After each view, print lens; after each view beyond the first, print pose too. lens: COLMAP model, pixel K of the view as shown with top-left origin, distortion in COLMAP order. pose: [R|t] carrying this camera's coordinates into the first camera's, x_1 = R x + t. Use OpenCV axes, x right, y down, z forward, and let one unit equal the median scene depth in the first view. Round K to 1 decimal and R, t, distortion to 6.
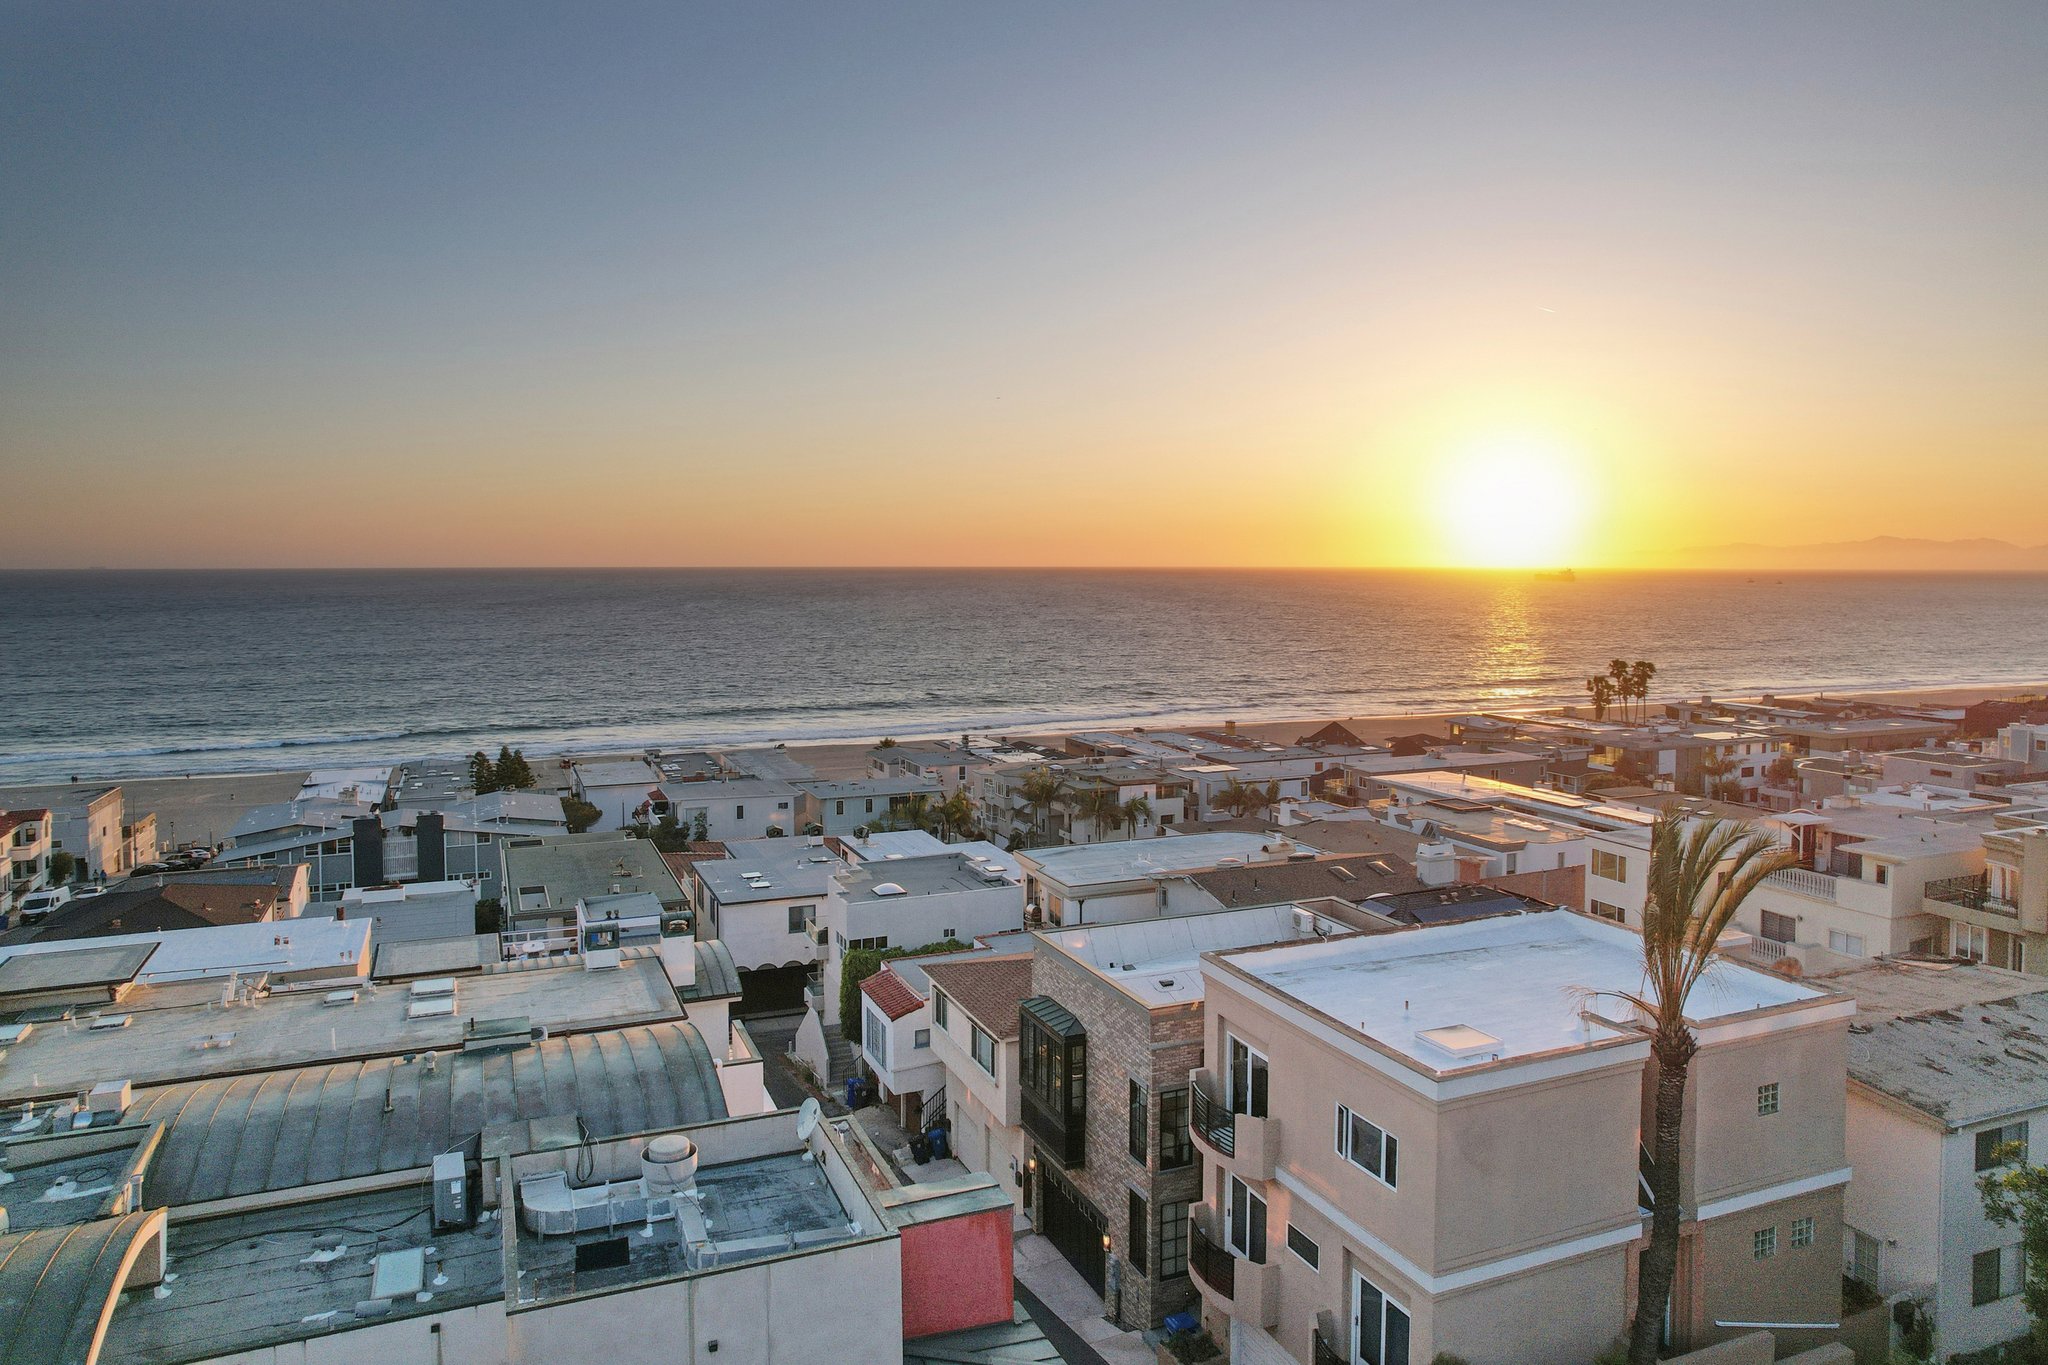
lens RADIAL K [[1314.7, 0, 1019.0], [0, 1314.7, 600.4], [0, 0, 1]] dist [-0.053071, 0.044570]
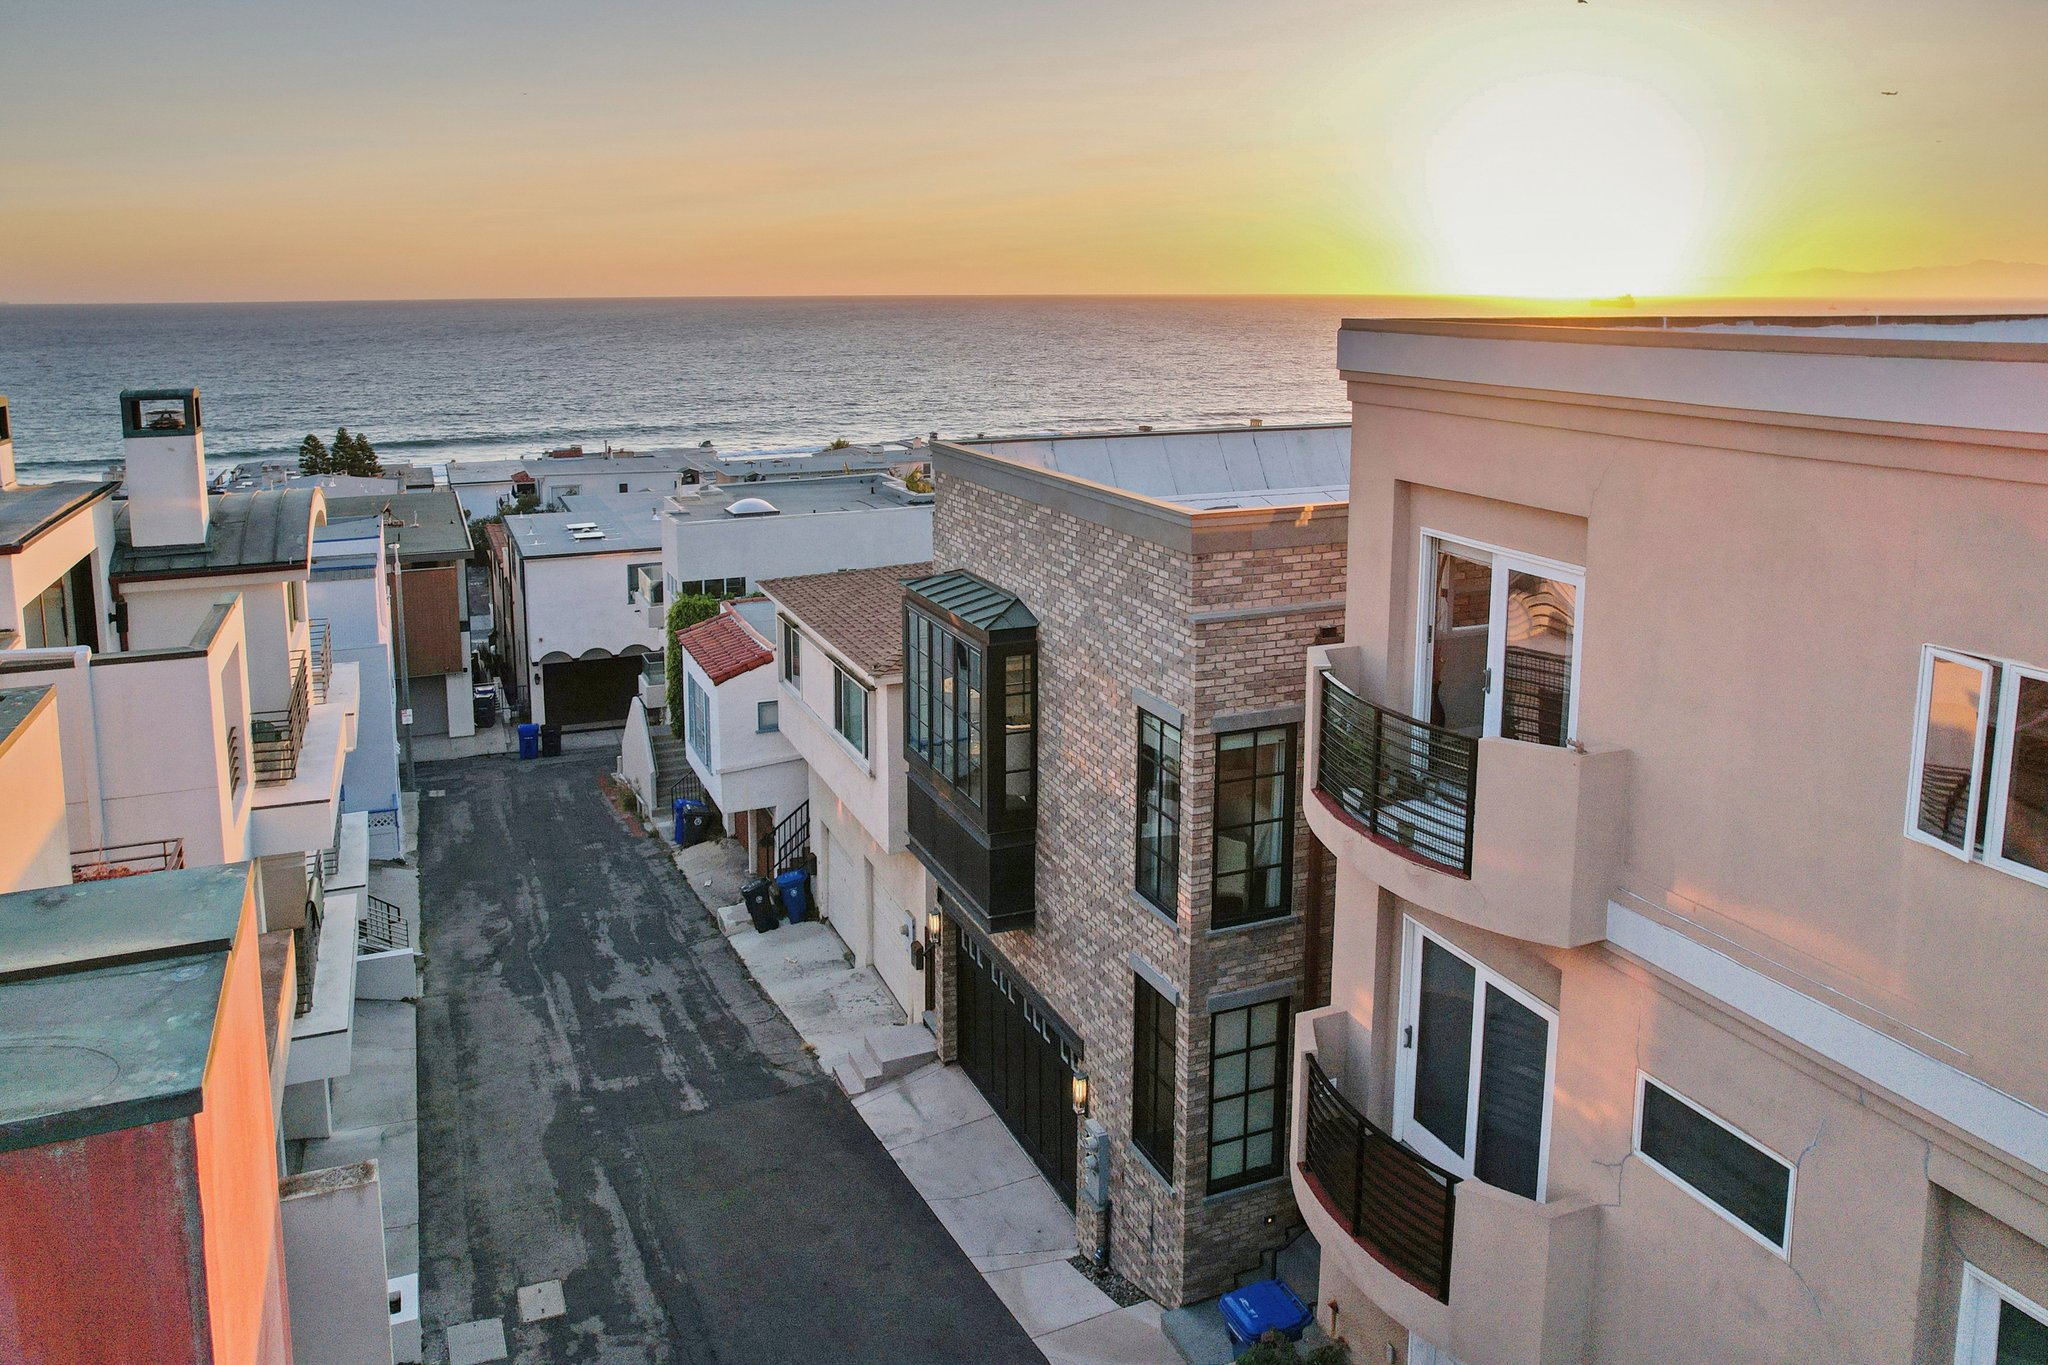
lens RADIAL K [[1503.4, 0, 1000.6], [0, 1503.4, 494.6], [0, 0, 1]] dist [-0.031911, 0.021884]
pose [[0.999926, 0.003351, -0.011737, 0.043083], [-0.002026, 0.993801, 0.111156, 0.224187], [0.012036, -0.111124, 0.993734, 0.492041]]
